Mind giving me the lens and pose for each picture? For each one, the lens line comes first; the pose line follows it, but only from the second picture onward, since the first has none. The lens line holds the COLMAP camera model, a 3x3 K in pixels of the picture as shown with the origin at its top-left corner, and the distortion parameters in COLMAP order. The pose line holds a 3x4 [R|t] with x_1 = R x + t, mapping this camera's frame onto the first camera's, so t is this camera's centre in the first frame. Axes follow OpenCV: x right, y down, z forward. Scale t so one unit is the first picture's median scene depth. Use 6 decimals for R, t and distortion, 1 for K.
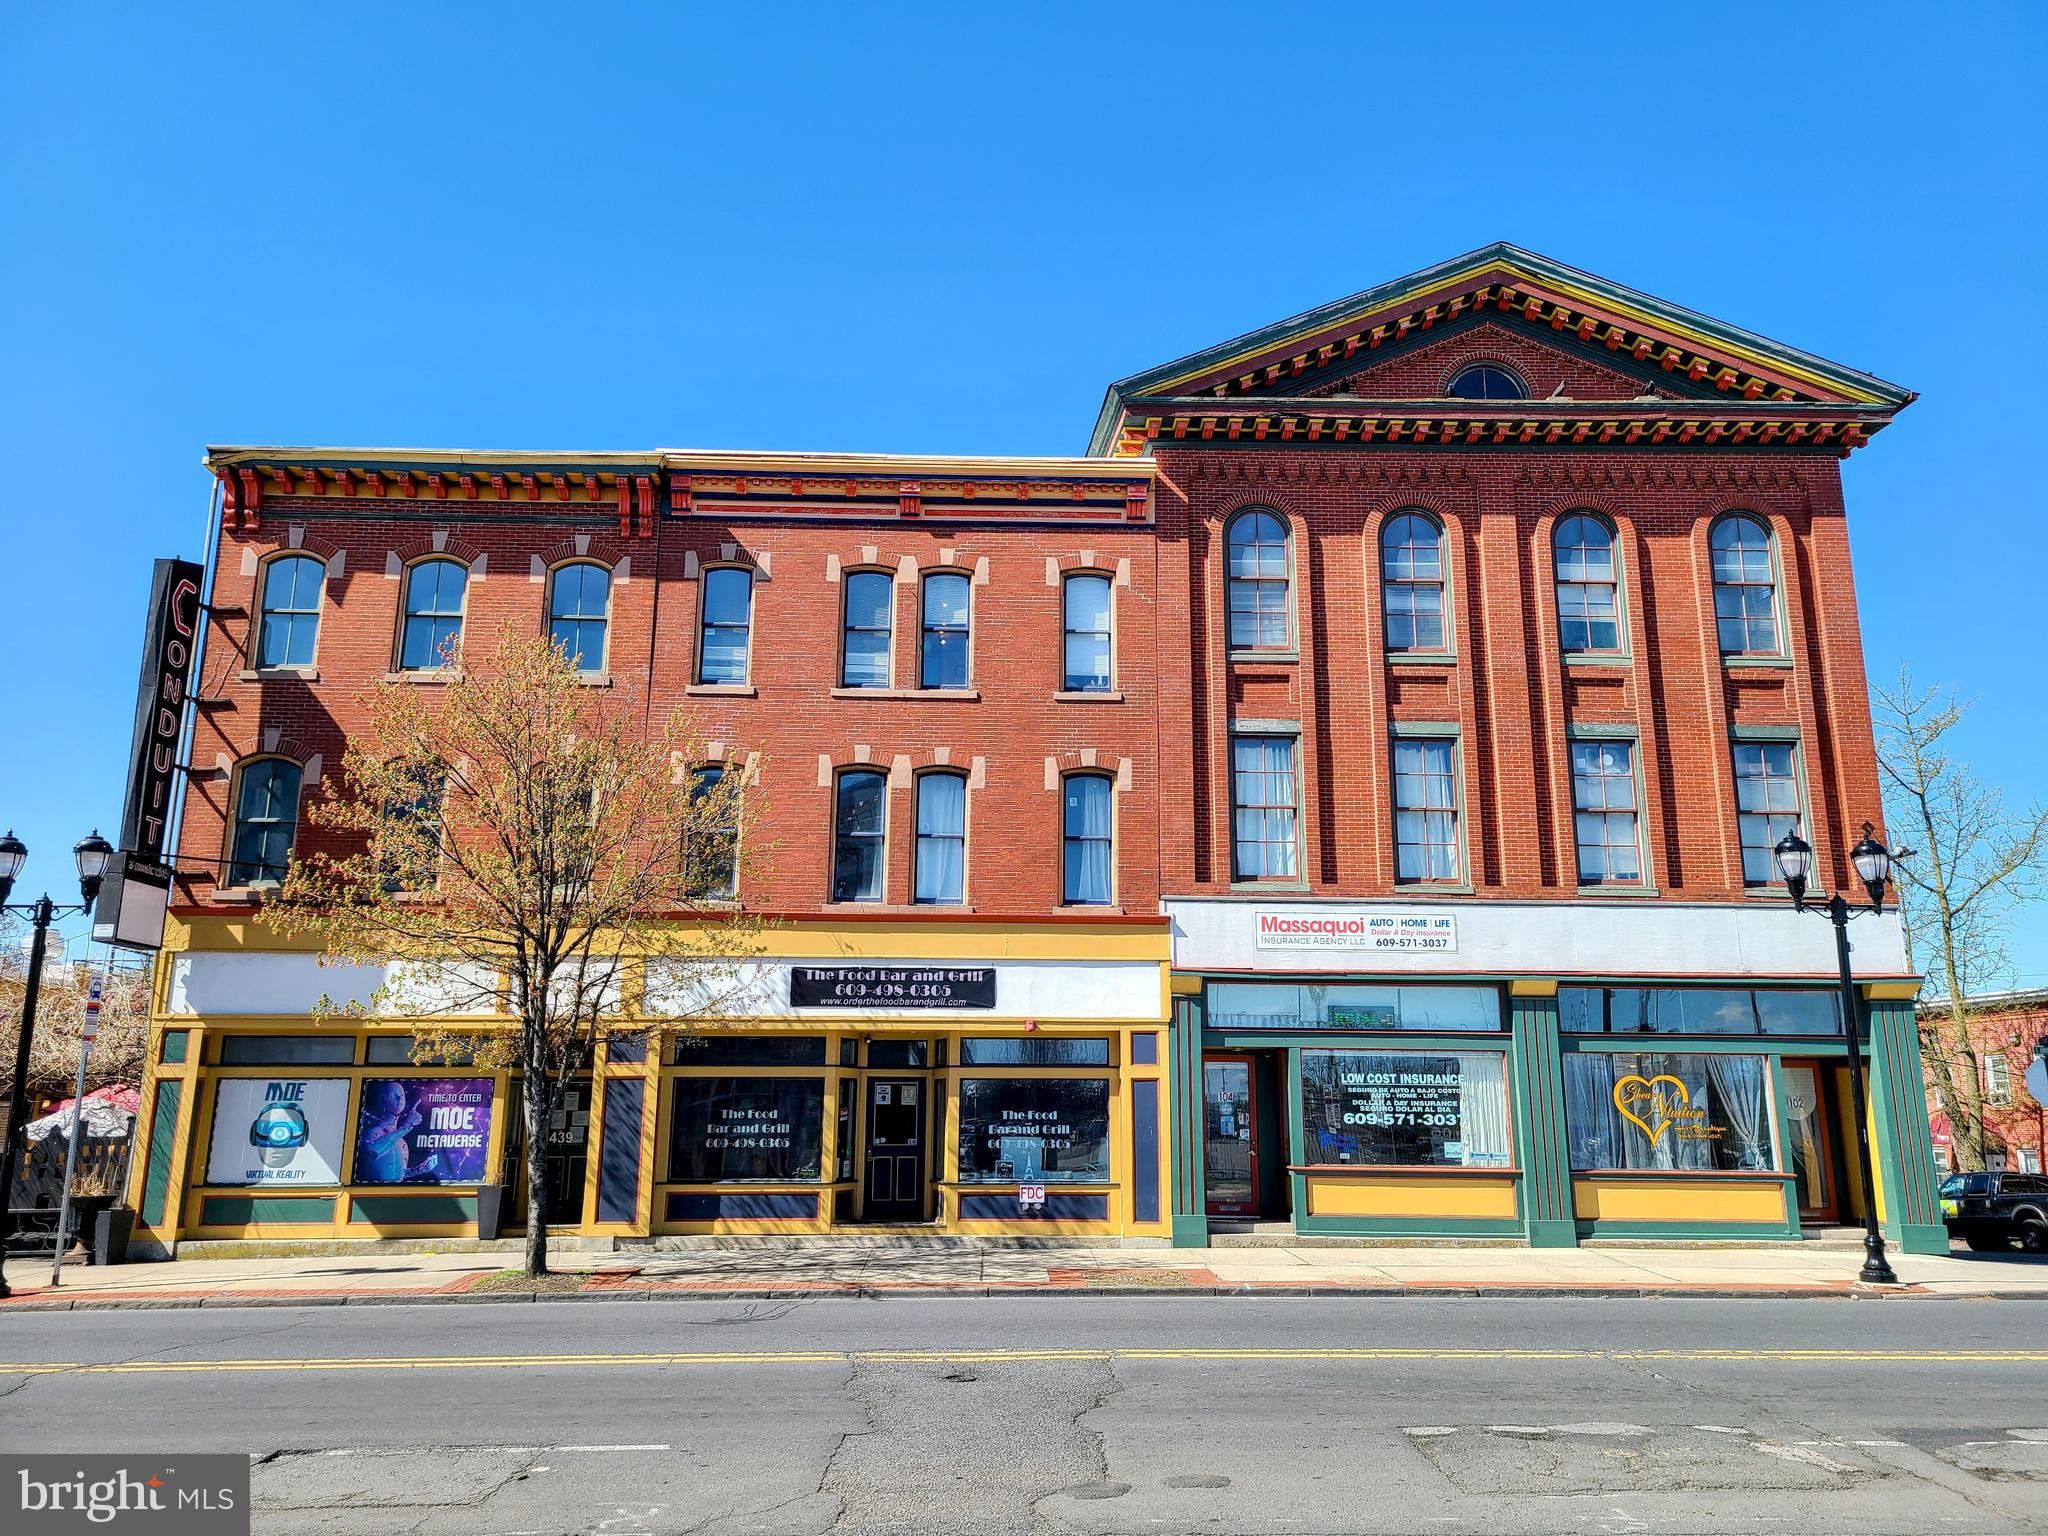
lens RADIAL K [[1525.4, 0, 1023.5], [0, 1525.4, 768.6], [0, 0, 1]] dist [0.045574, 0.001225]
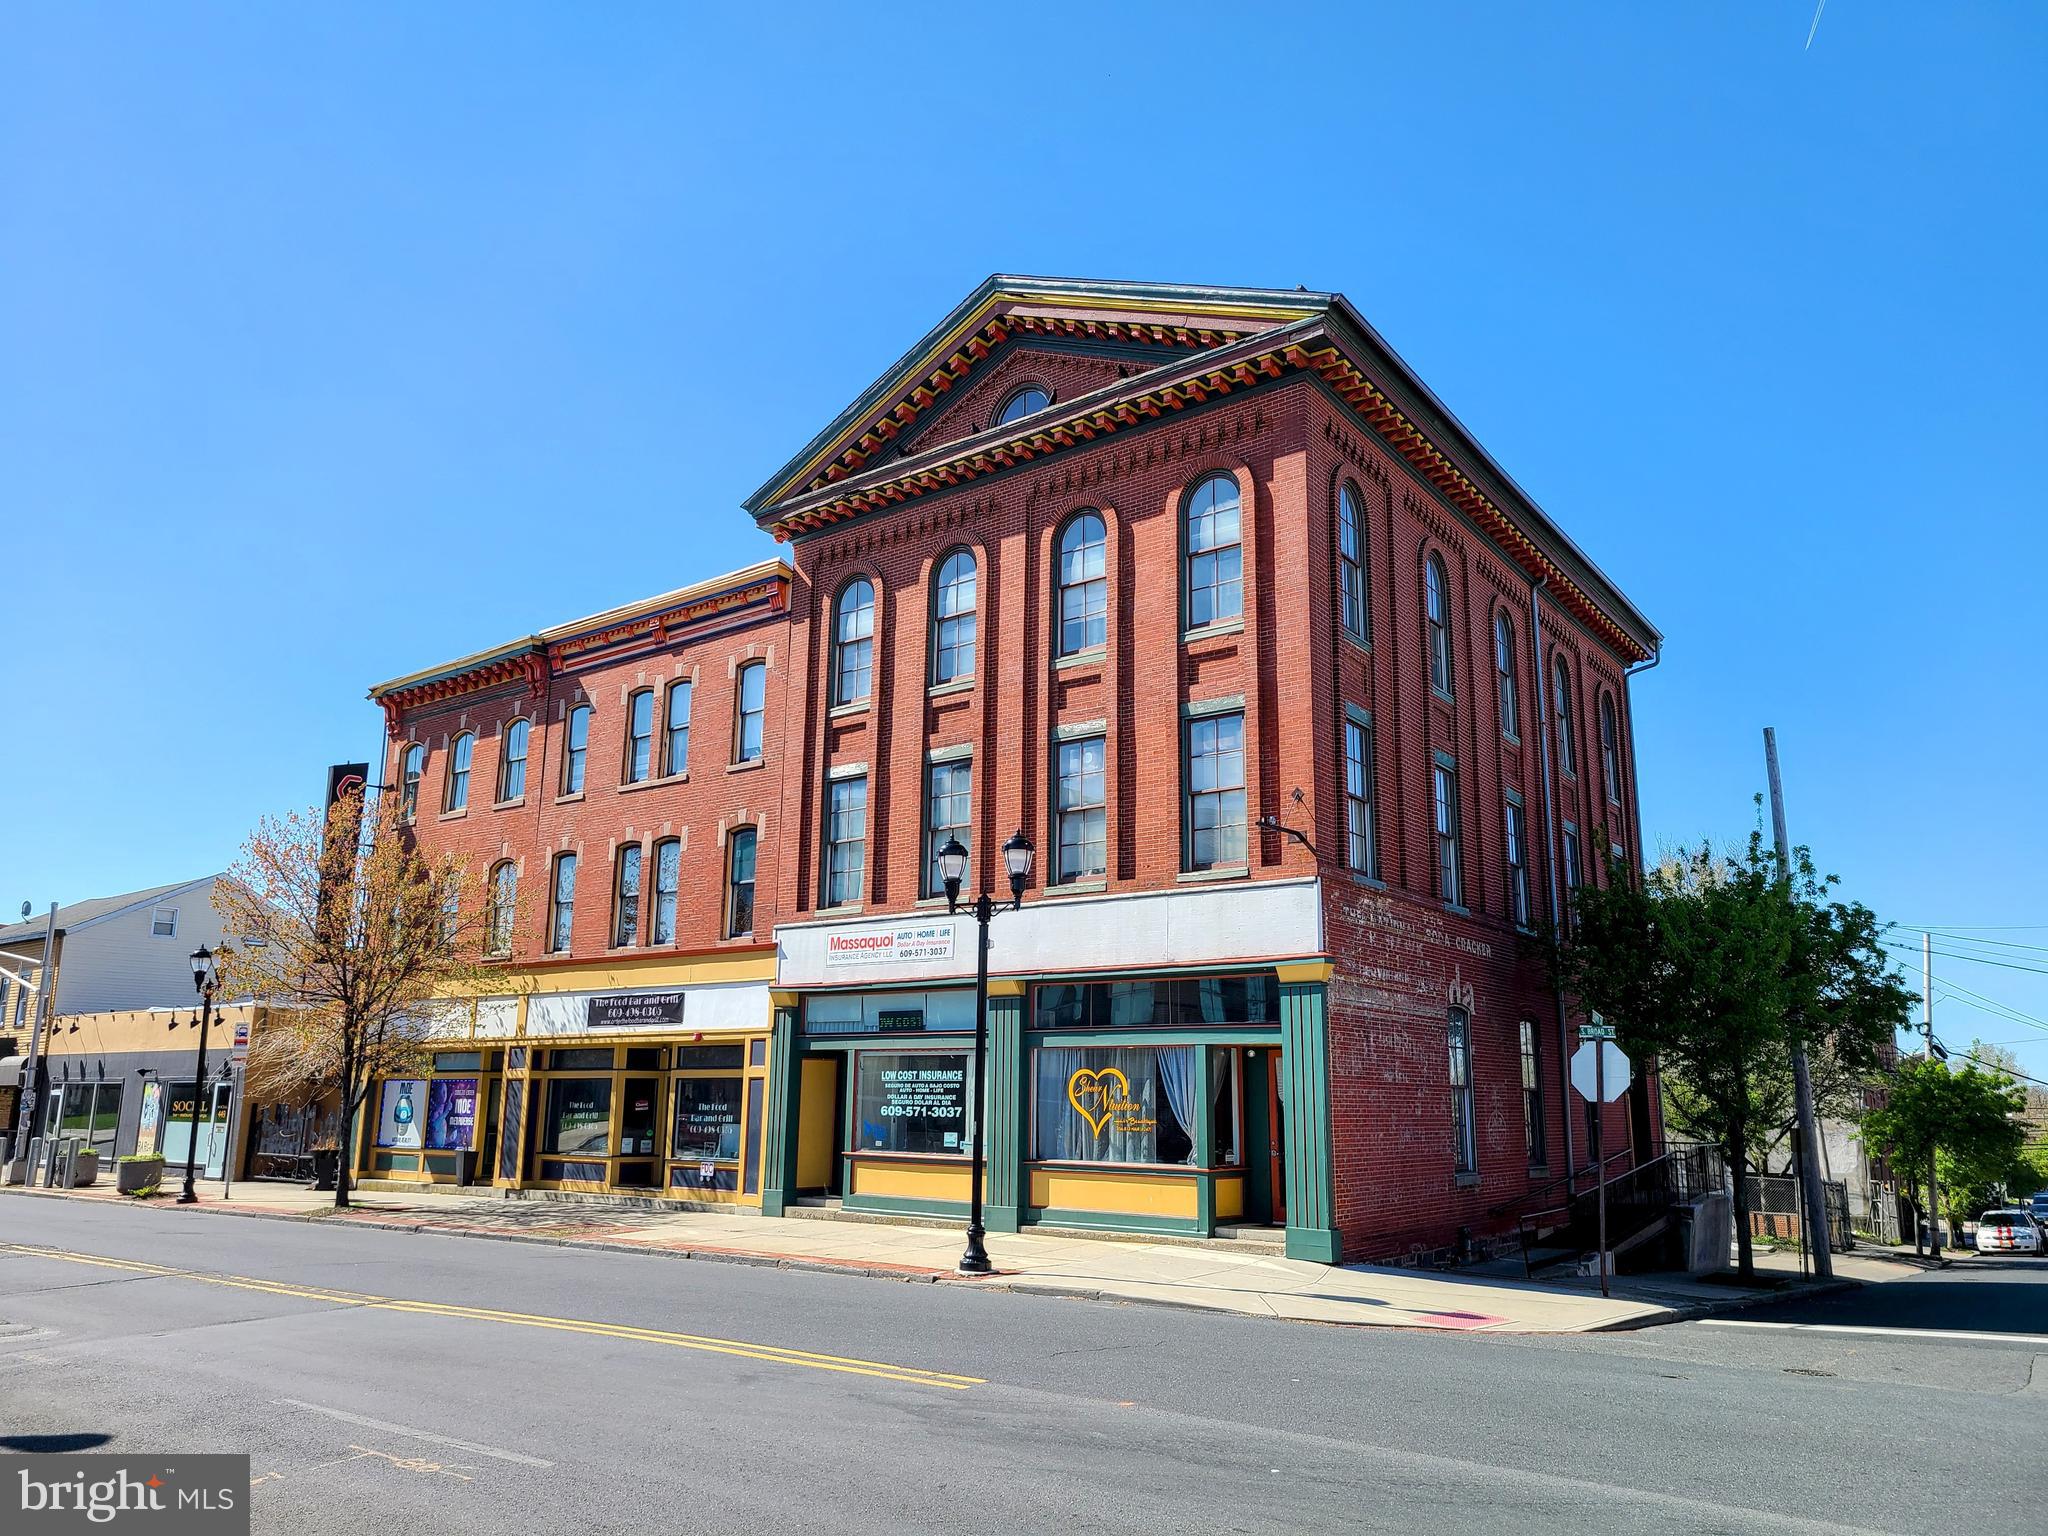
lens RADIAL K [[1525.4, 0, 1021.0], [0, 1525.4, 773.5], [0, 0, 1]] dist [0.045574, 0.001225]
pose [[0.753418, -0.133086, -0.643933, 1.029704], [0.144998, 0.988823, -0.034715, 0.034505], [0.641356, -0.067214, 0.764294, 0.210724]]
